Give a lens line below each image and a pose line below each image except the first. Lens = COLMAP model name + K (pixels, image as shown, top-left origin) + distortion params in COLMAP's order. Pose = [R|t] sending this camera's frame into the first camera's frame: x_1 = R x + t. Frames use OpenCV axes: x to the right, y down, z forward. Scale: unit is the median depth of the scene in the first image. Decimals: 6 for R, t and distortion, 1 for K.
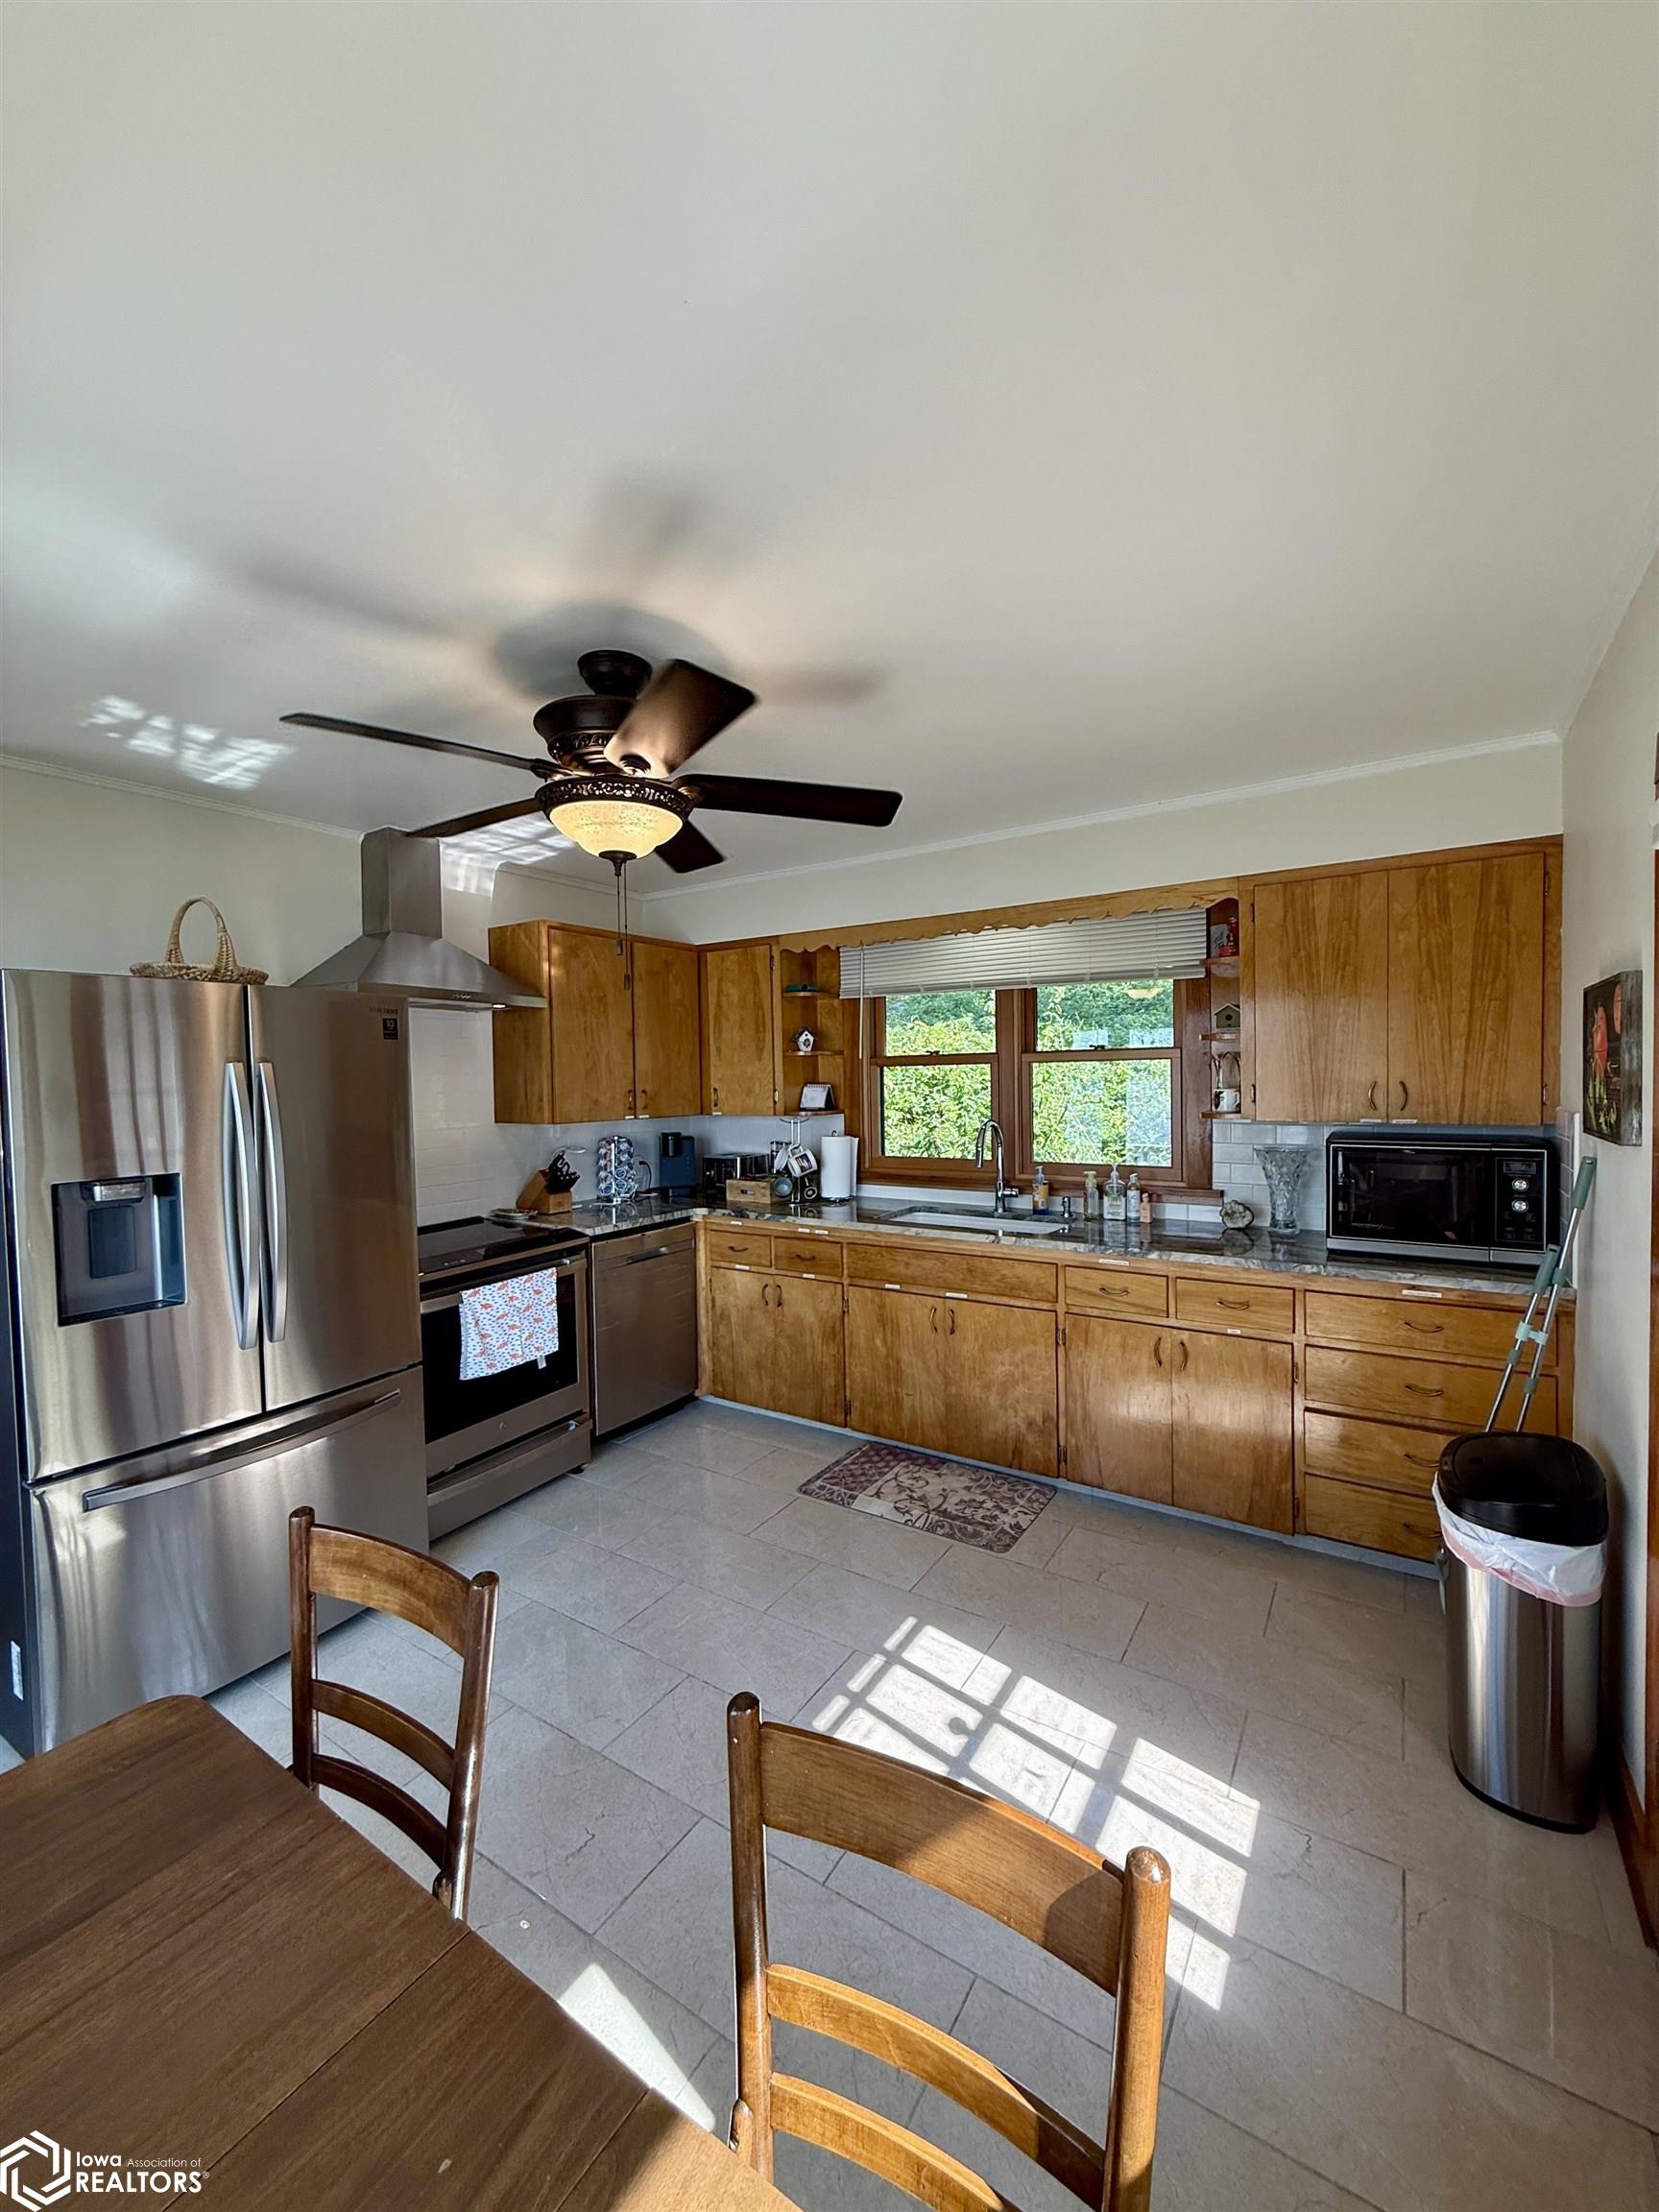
lens RADIAL K [[876.0, 0, 828.7], [0, 876.0, 1103.1], [0, 0, 1]] dist [-0.005789, 0.001504]
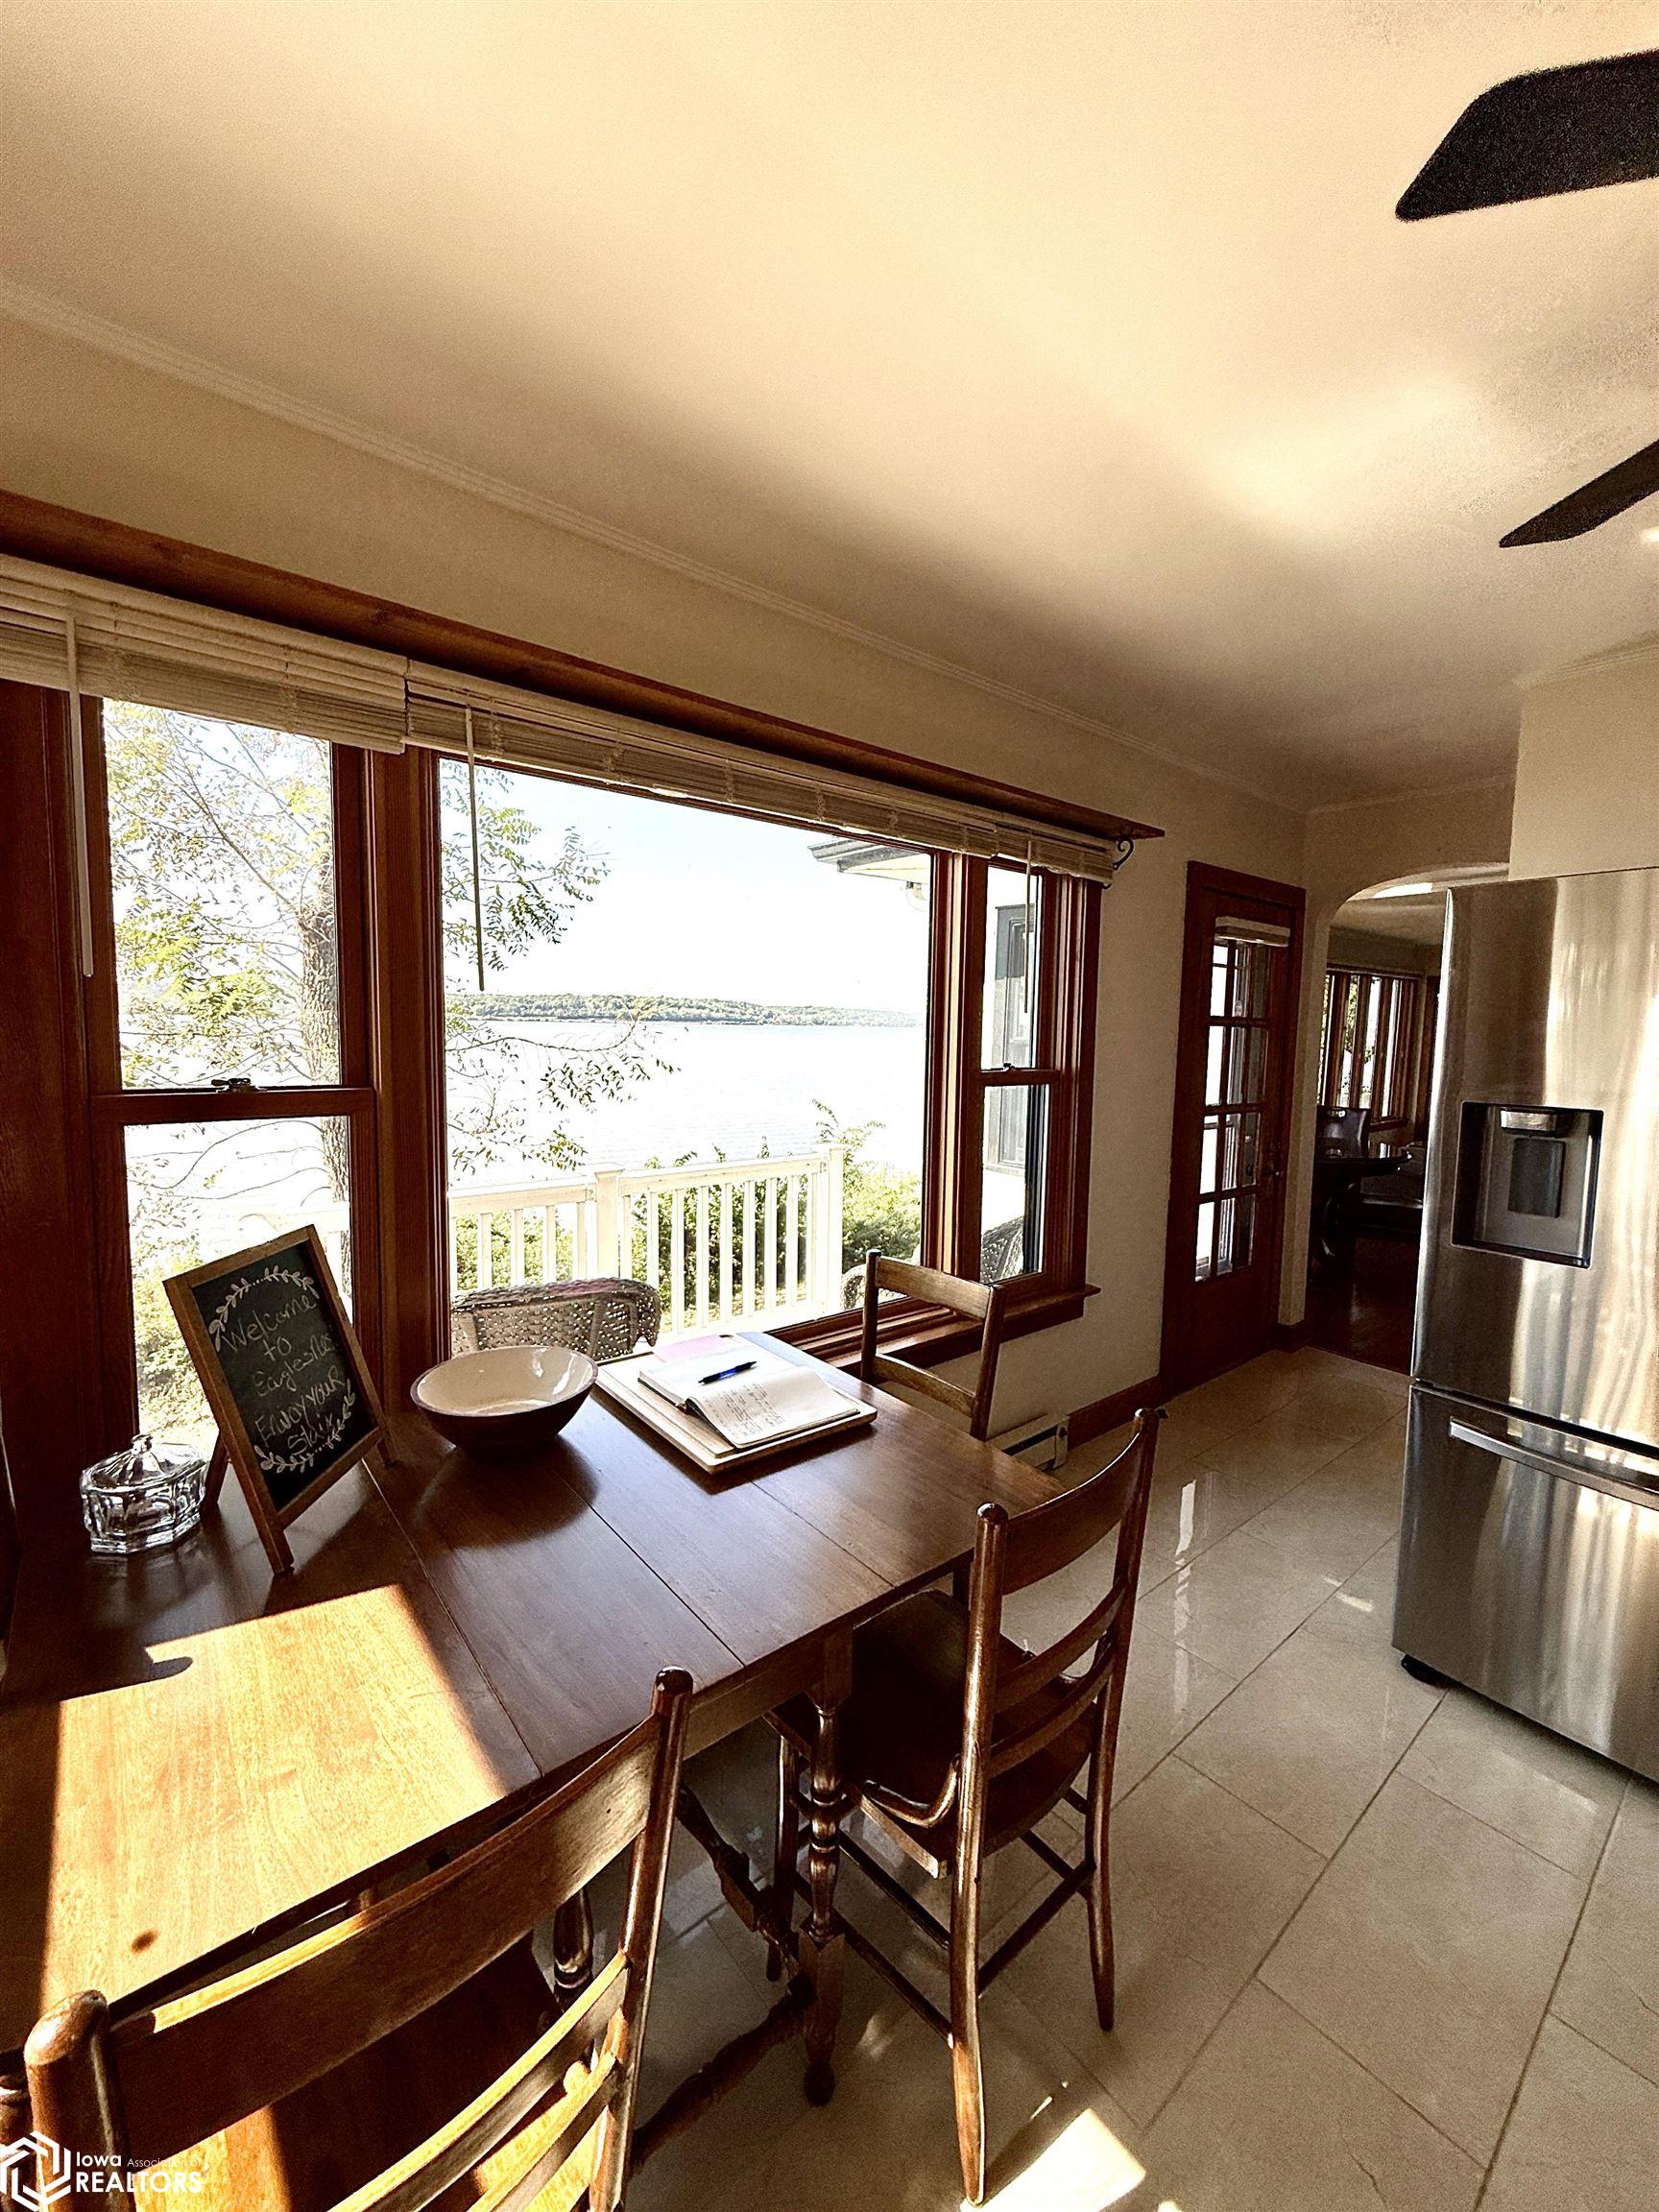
lens RADIAL K [[876.0, 0, 832.0], [0, 876.0, 1109.6], [0, 0, 1]] dist [-0.005789, 0.001504]
pose [[-0.302537, 0.098391, -0.948046, 0.231281], [-0.041390, 0.992363, 0.116198, 0.013670], [0.952238, 0.074394, -0.296154, 0.520246]]
